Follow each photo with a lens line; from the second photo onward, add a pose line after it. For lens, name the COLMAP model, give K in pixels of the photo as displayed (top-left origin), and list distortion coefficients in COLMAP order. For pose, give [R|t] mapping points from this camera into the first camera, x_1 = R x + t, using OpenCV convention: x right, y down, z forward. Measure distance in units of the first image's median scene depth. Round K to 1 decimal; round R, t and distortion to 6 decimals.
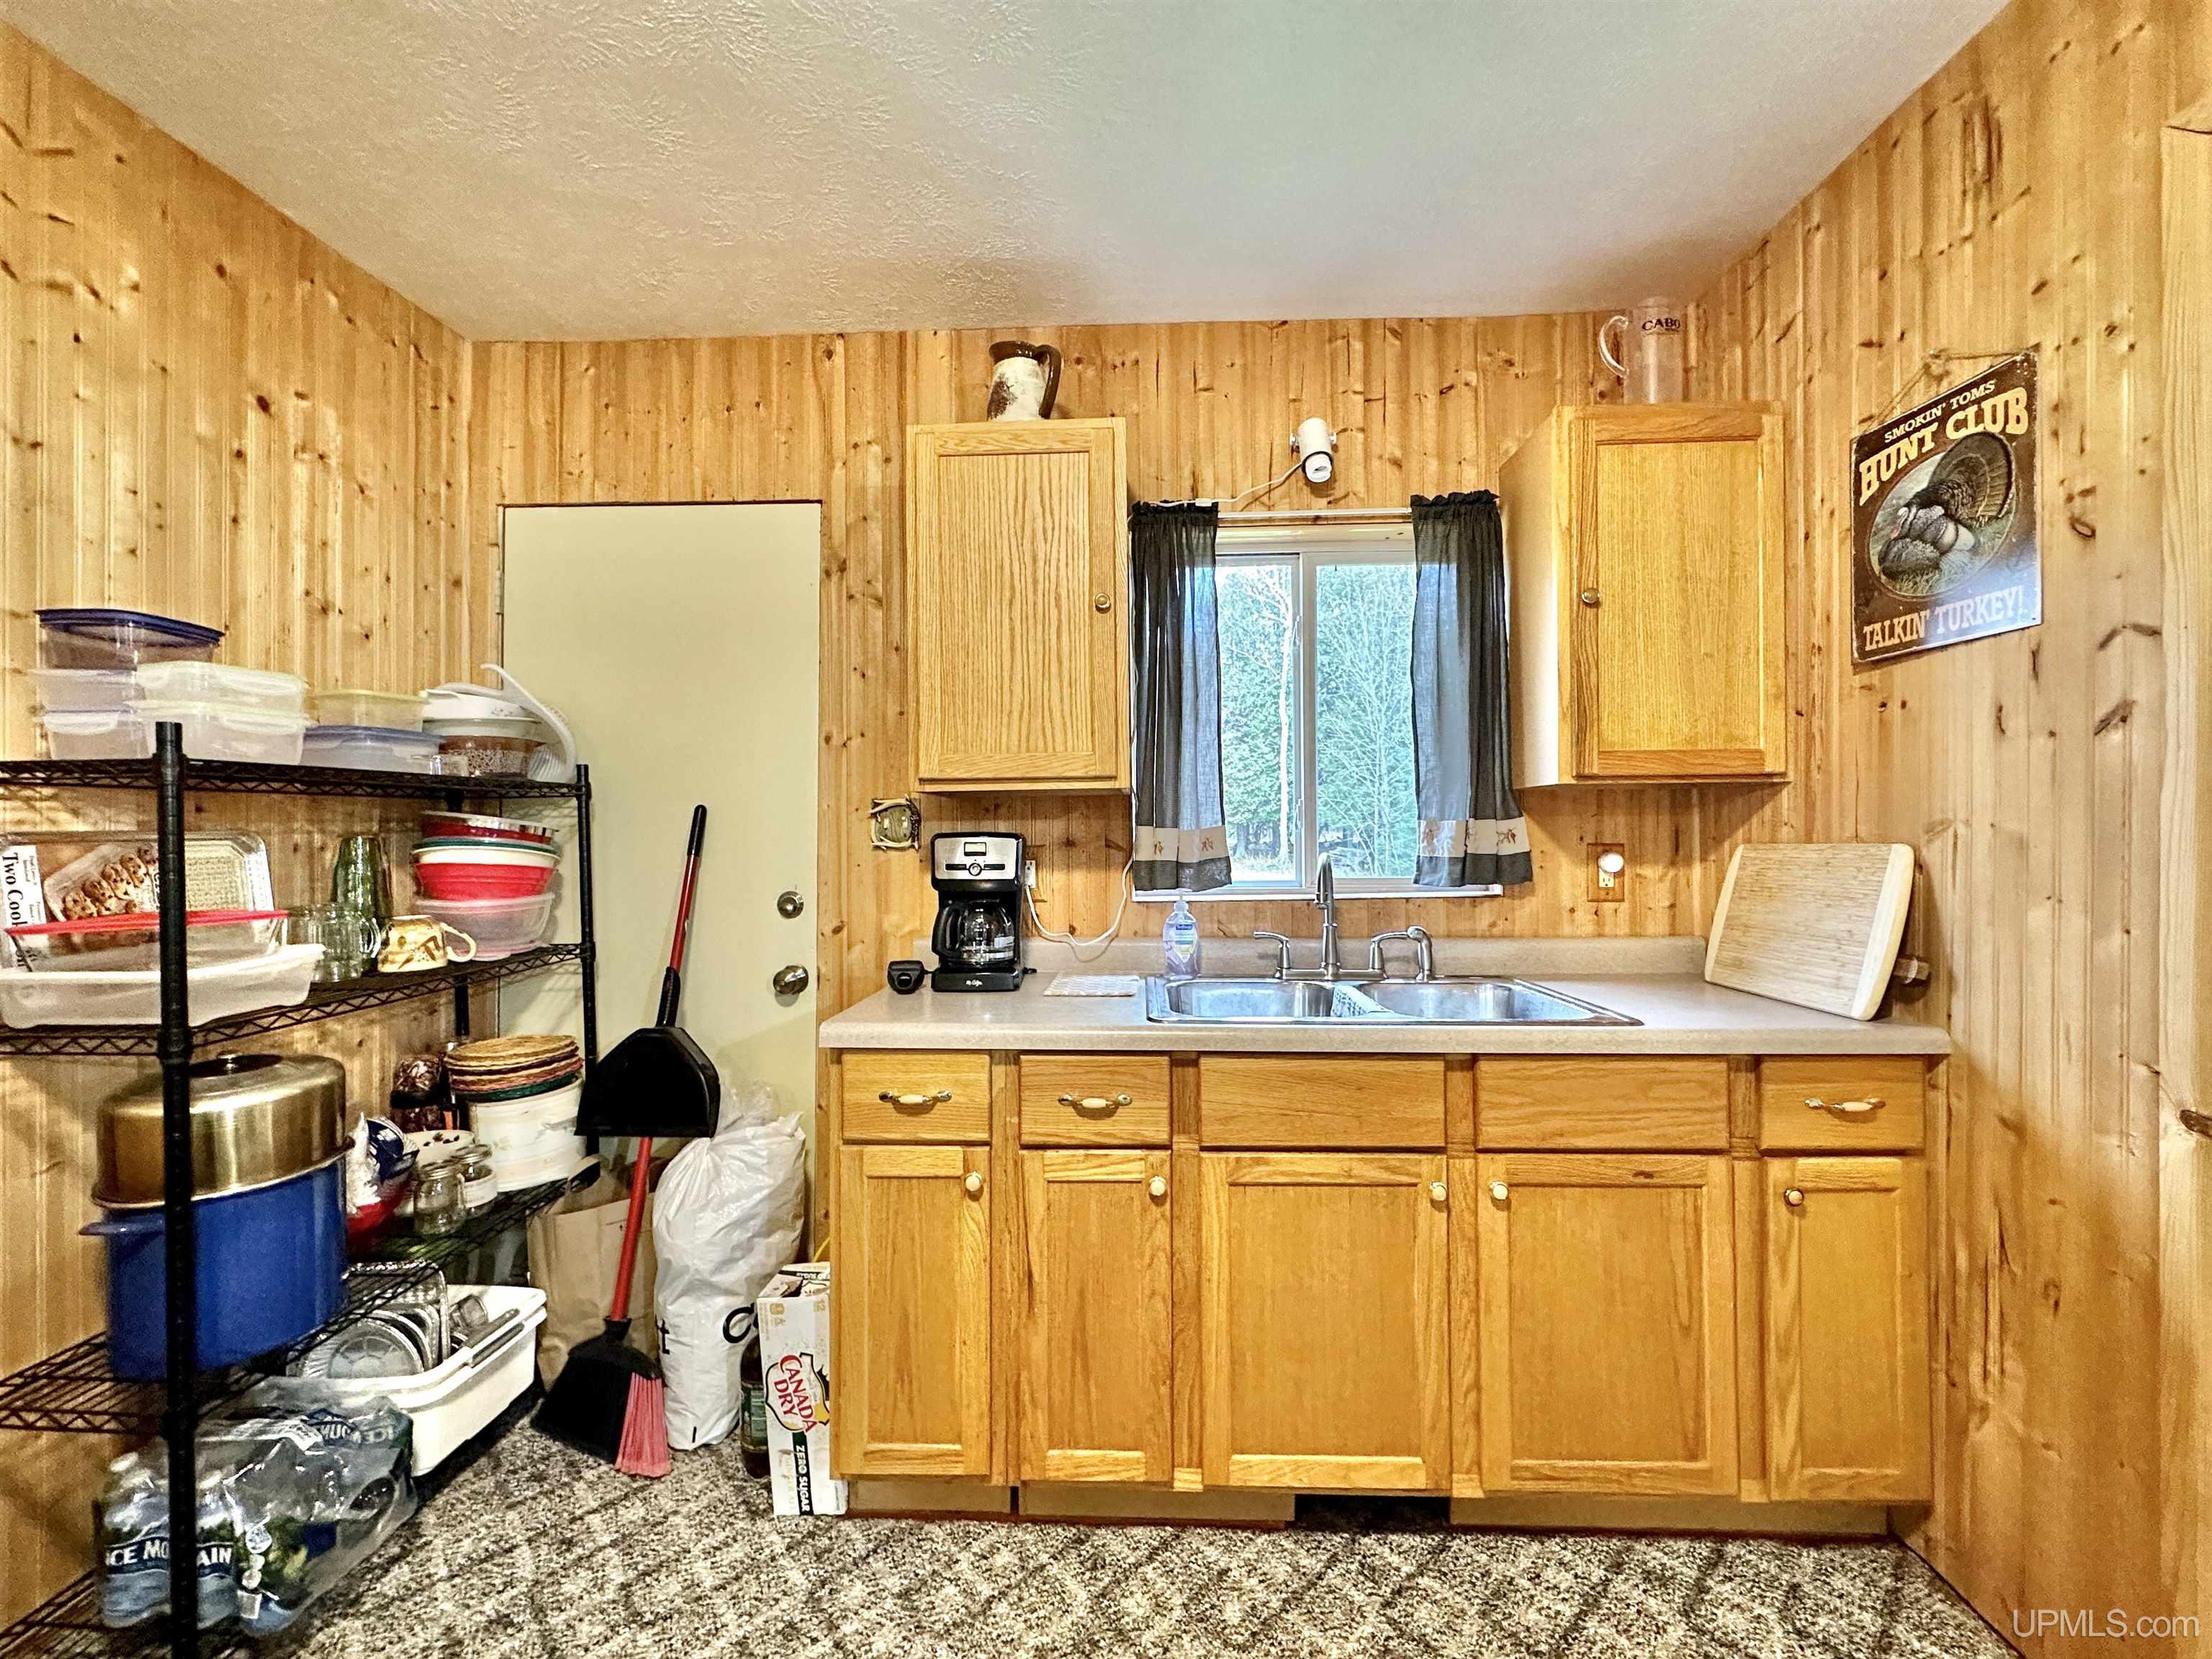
lens RADIAL K [[872.1, 0, 1115.8], [0, 872.1, 827.0], [0, 0, 1]] dist [-0.001709, -0.000443]
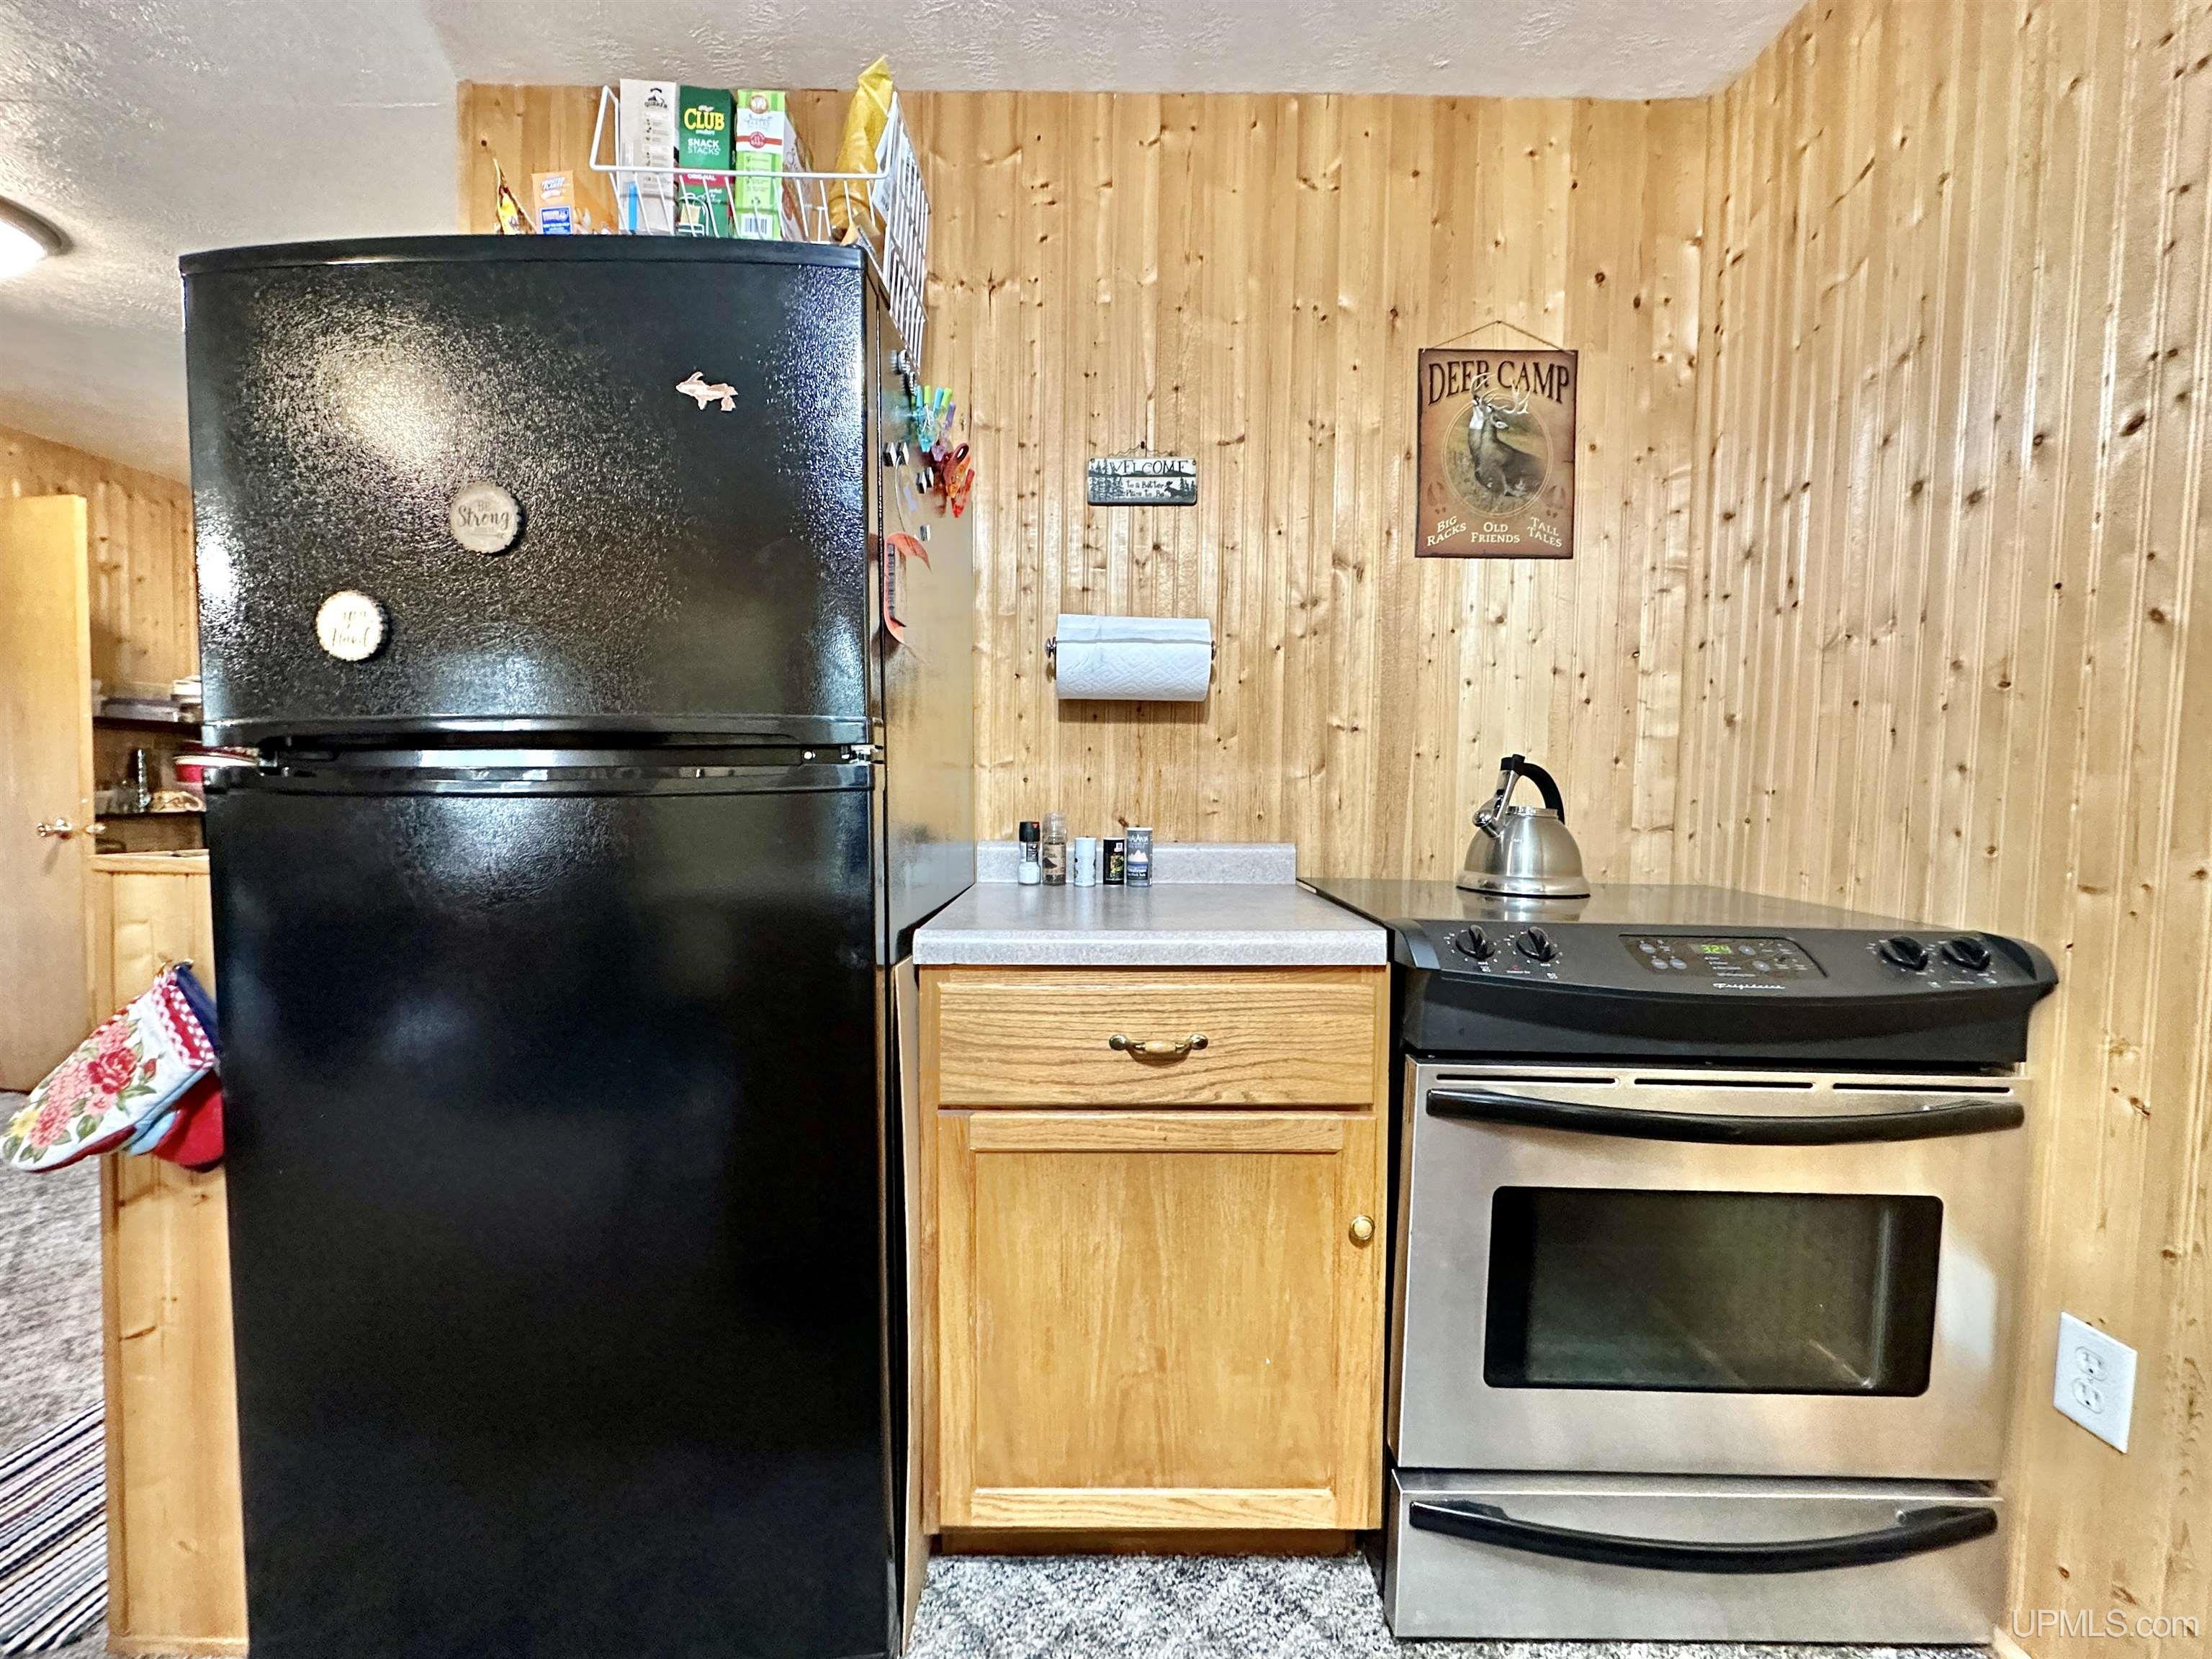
lens RADIAL K [[872.1, 0, 1111.7], [0, 872.1, 830.6], [0, 0, 1]] dist [-0.001709, -0.000443]
pose [[0.998771, 0.015773, 0.046979, 1.253118], [-0.018182, 0.998518, 0.051300, 0.050260], [-0.046100, -0.052091, 0.997578, -1.104486]]
